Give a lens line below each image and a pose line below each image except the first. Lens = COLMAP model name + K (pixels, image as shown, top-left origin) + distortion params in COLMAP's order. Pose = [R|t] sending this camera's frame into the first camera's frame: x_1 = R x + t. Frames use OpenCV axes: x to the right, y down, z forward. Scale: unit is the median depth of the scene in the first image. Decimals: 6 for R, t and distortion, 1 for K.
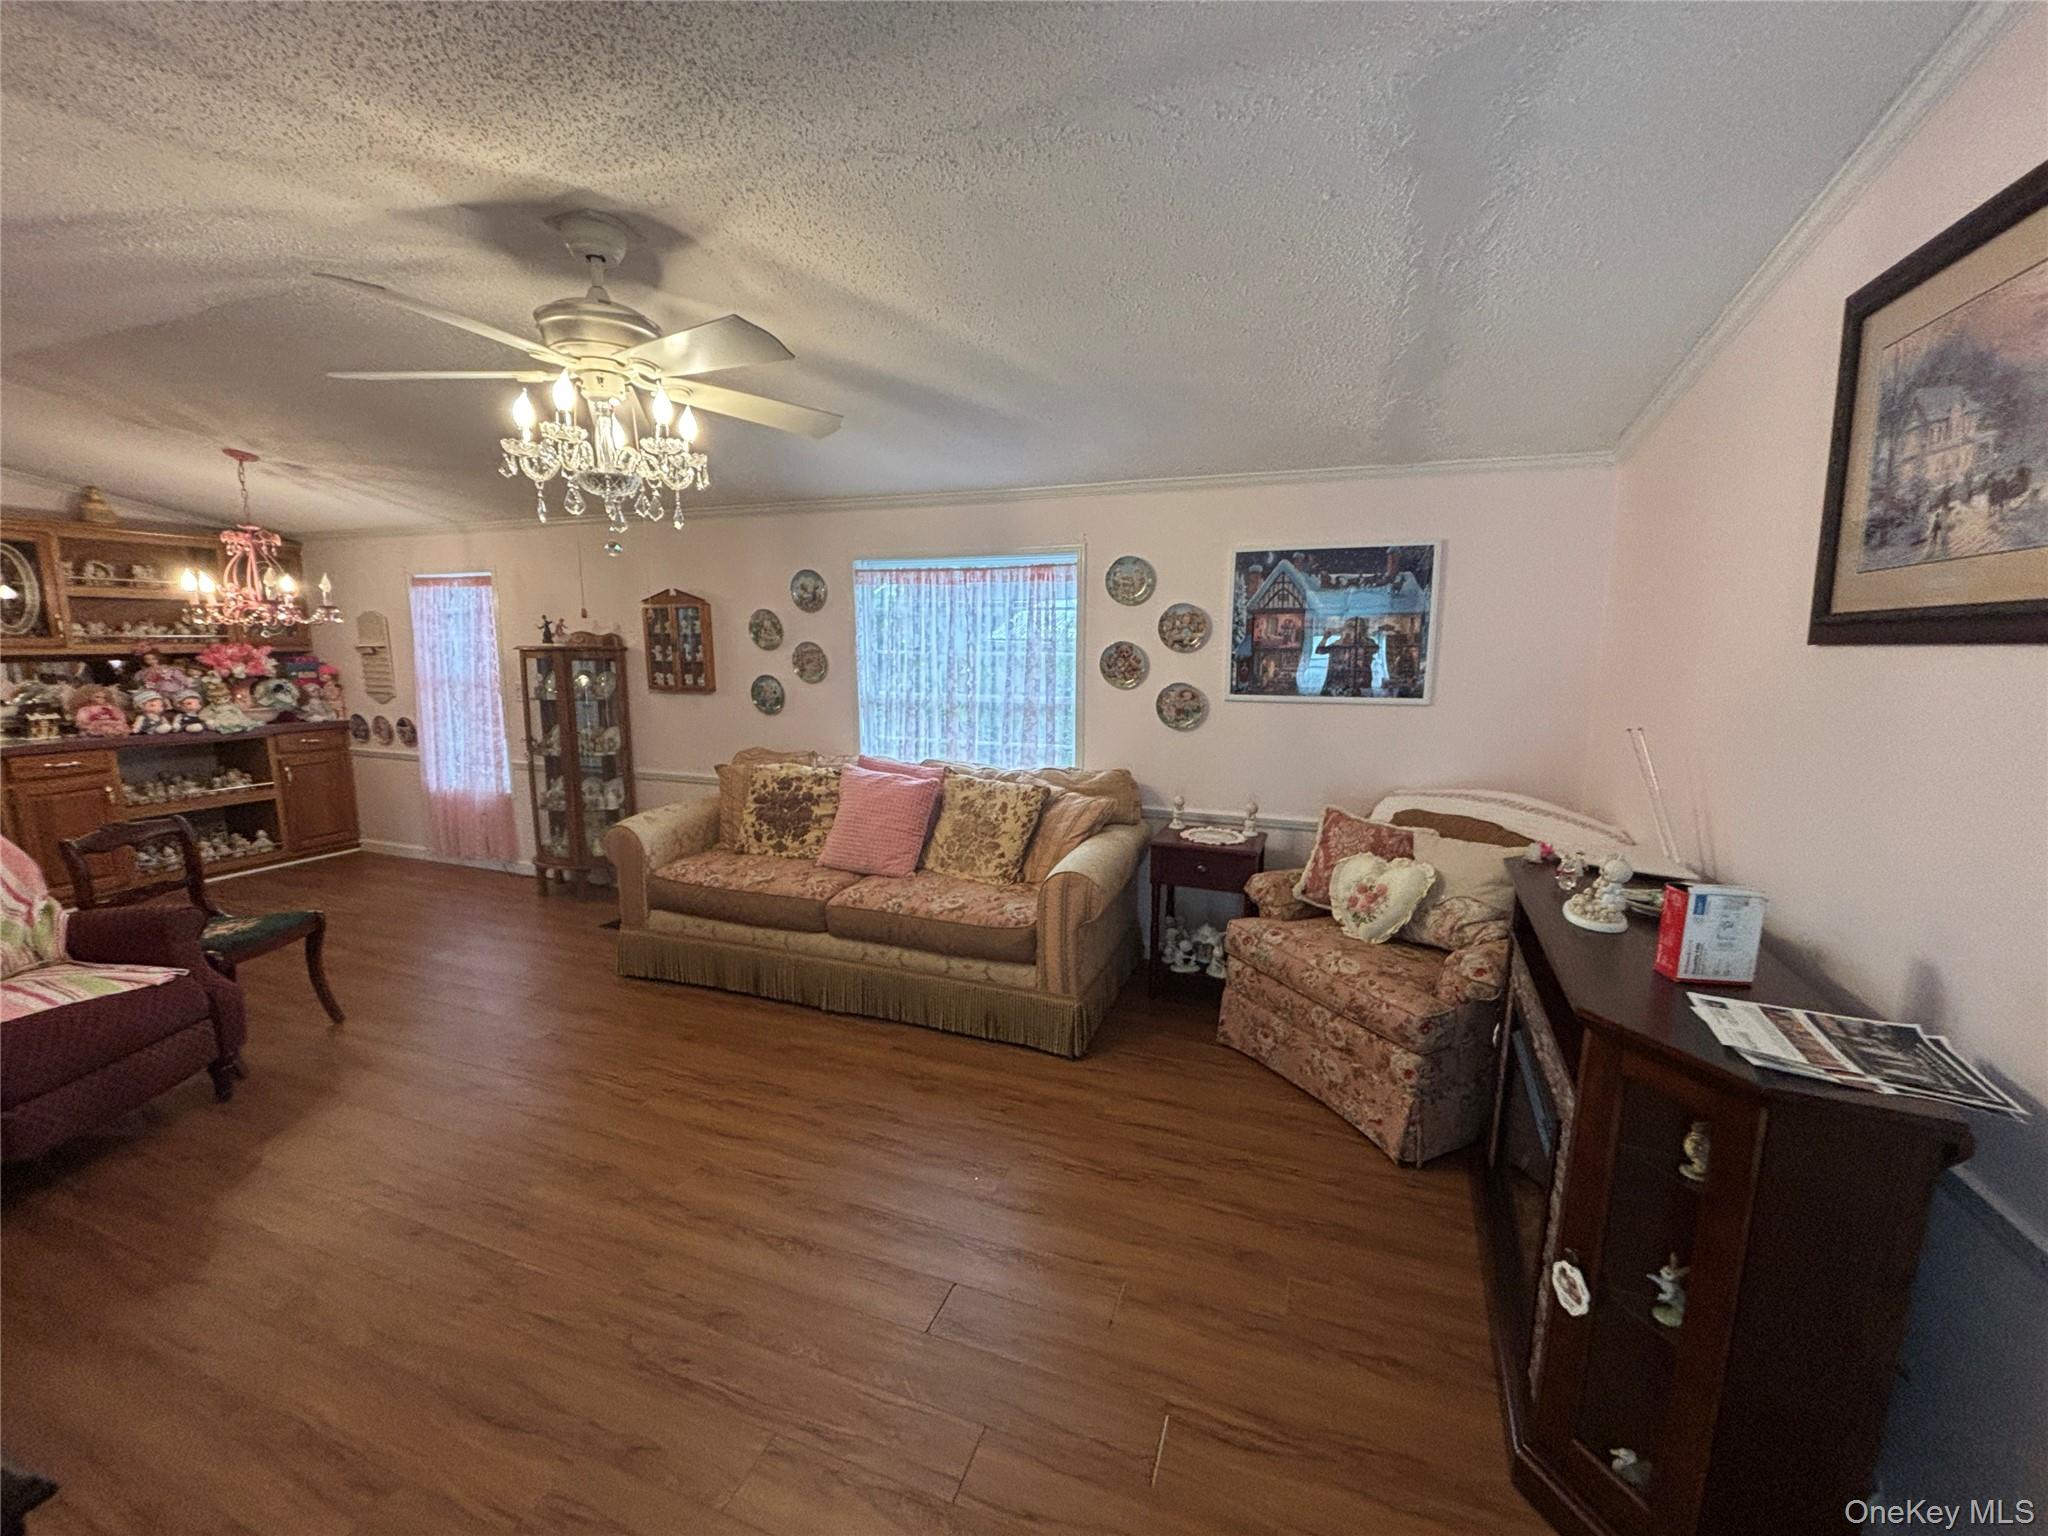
lens RADIAL K [[821.2, 0, 1024.0], [0, 821.2, 768.0], [0, 0, 1]] dist [0.017789, -0.007476]
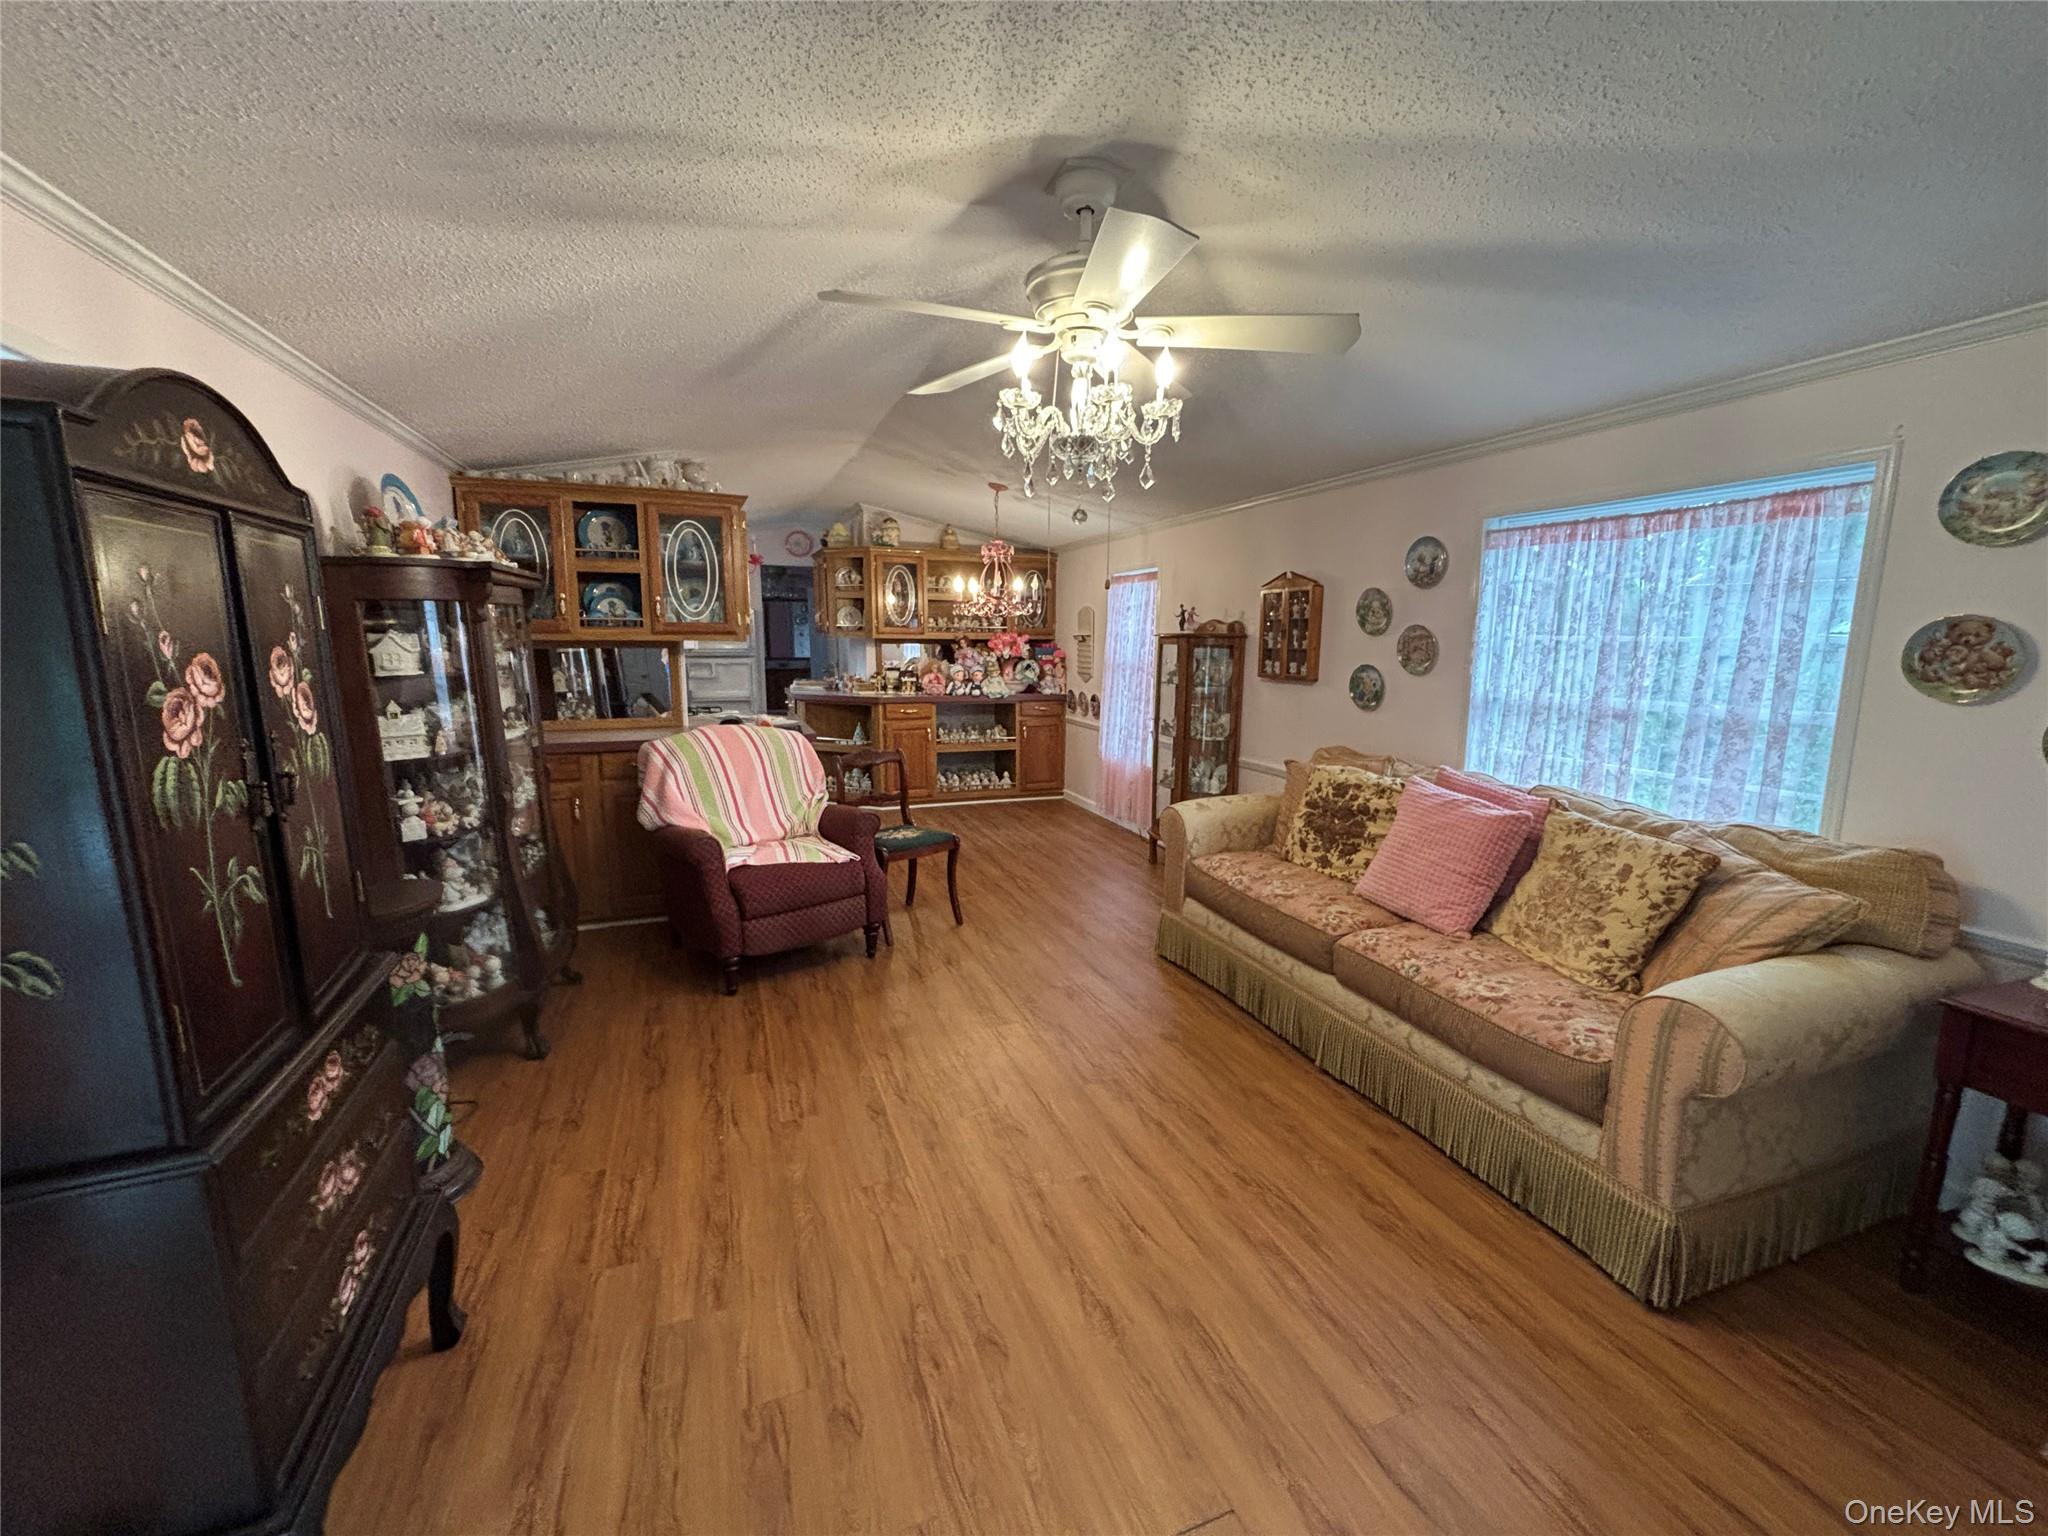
lens RADIAL K [[820.0, 0, 1022.1], [0, 820.0, 766.0], [0, 0, 1]] dist [-0.003467, -0.000307]
pose [[0.654833, 0.120074, -0.746174, 0.131730], [-0.122341, 0.991118, 0.052125, -0.009926], [0.745806, 0.057154, 0.663707, 0.205611]]
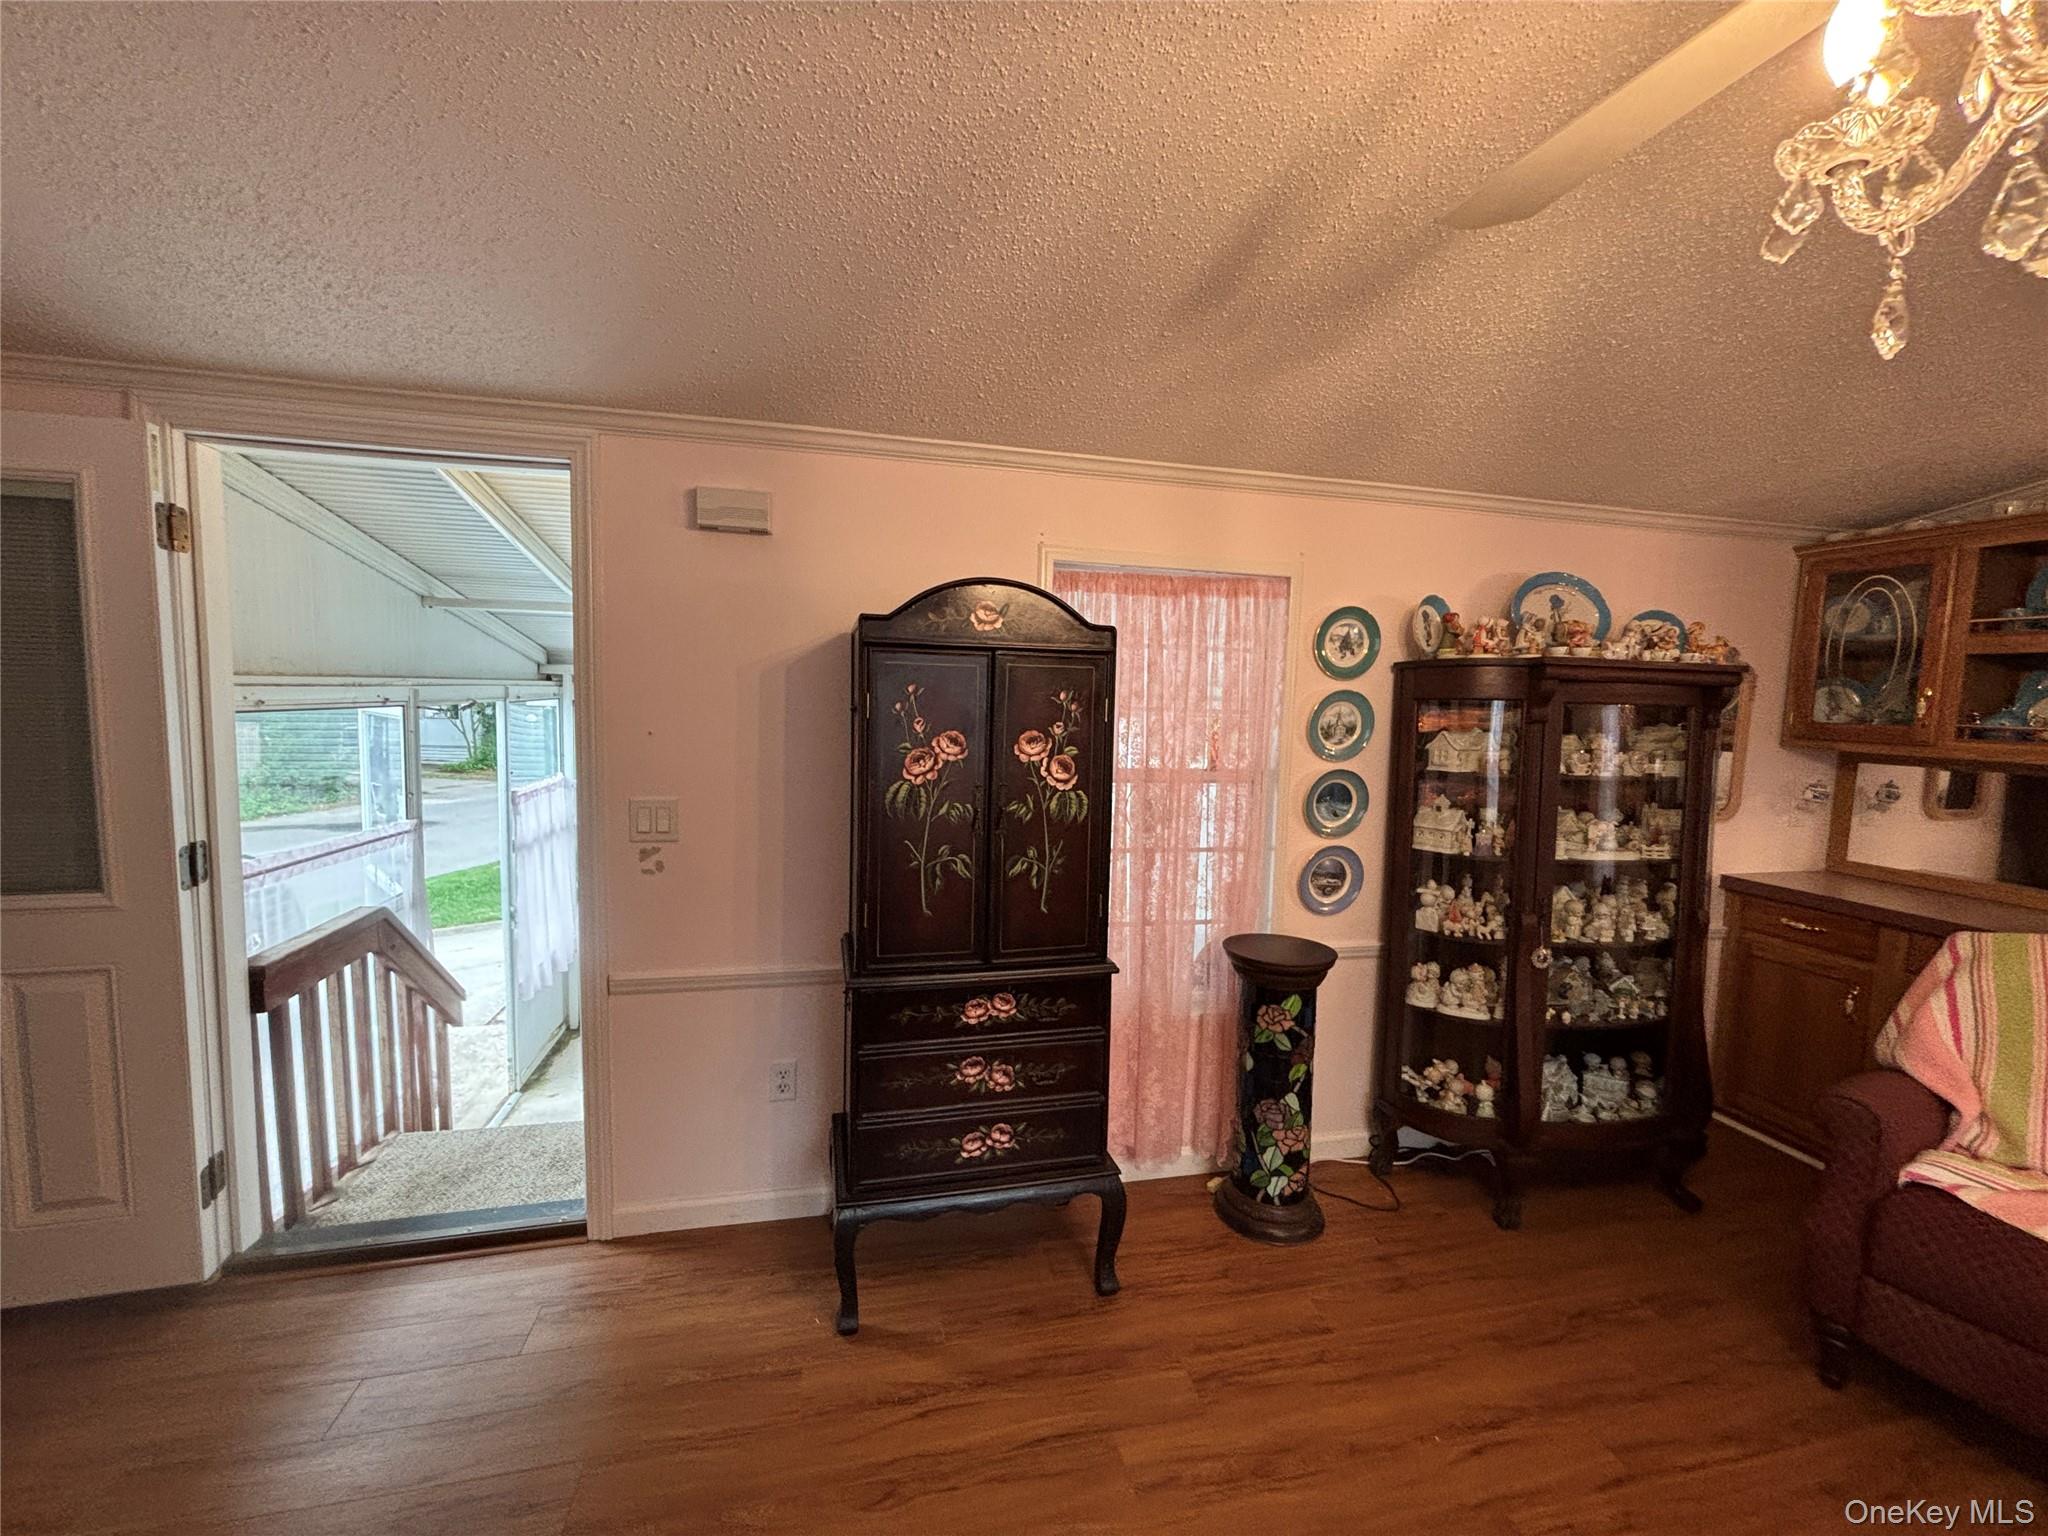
lens RADIAL K [[821.2, 0, 1024.0], [0, 821.2, 768.0], [0, 0, 1]] dist [0.017789, -0.007476]
pose [[-0.832337, 0.015668, -0.554048, -0.028602], [-0.124553, 0.968748, 0.214509, -0.096523], [0.540094, 0.247553, -0.804373, 0.642875]]
